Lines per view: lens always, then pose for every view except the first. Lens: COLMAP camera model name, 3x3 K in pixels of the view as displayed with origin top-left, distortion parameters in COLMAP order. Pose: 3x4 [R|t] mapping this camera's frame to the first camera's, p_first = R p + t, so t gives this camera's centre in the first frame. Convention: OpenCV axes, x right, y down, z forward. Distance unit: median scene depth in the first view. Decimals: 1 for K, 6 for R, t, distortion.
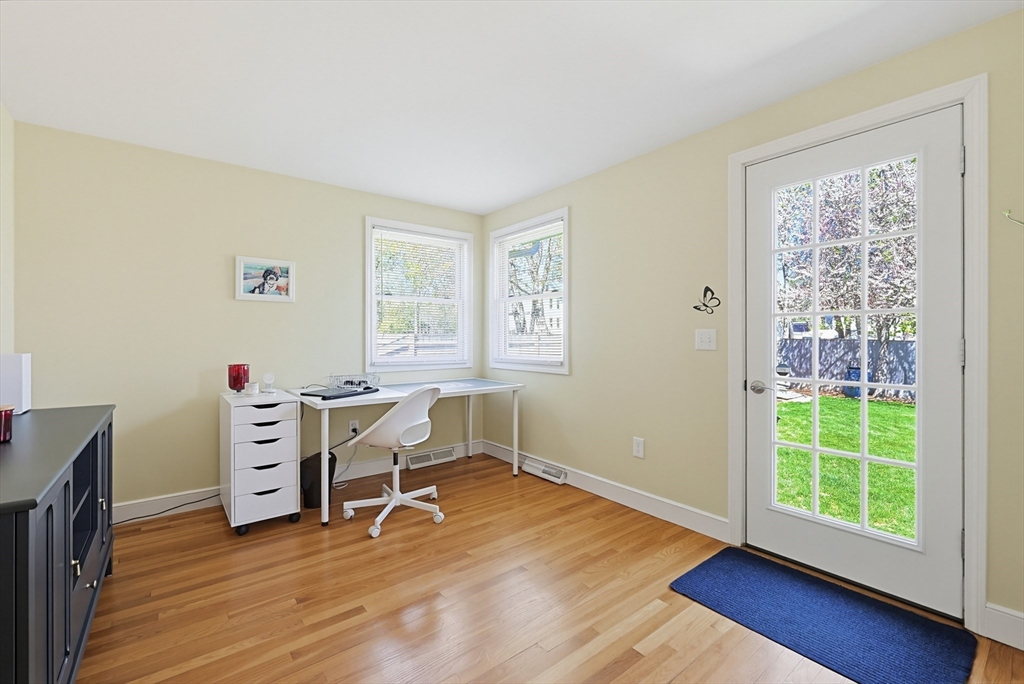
lens RADIAL K [[438.0, 0, 513.7], [0, 438.0, 337.6], [0, 0, 1]] dist [-0.003389, -0.000645]
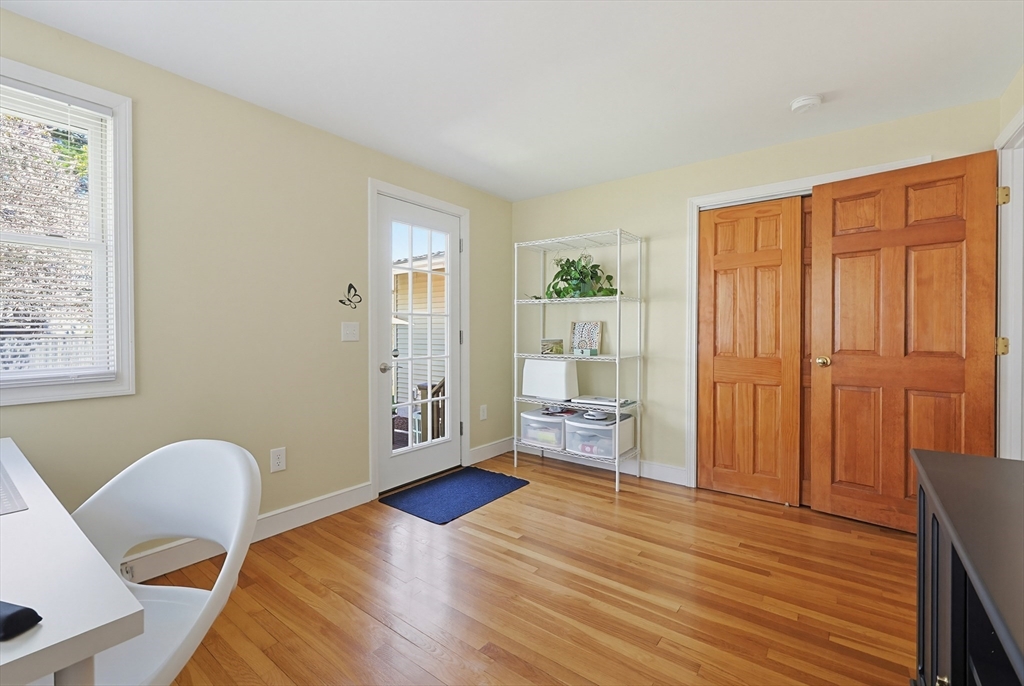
lens RADIAL K [[438.0, 0, 514.2], [0, 438.0, 337.7], [0, 0, 1]] dist [-0.003389, -0.000645]
pose [[-0.250161, -0.010535, 0.968147, -0.743714], [0.004814, 0.999915, 0.012125, 0.008824], [-0.968192, 0.007694, -0.250089, 0.886380]]
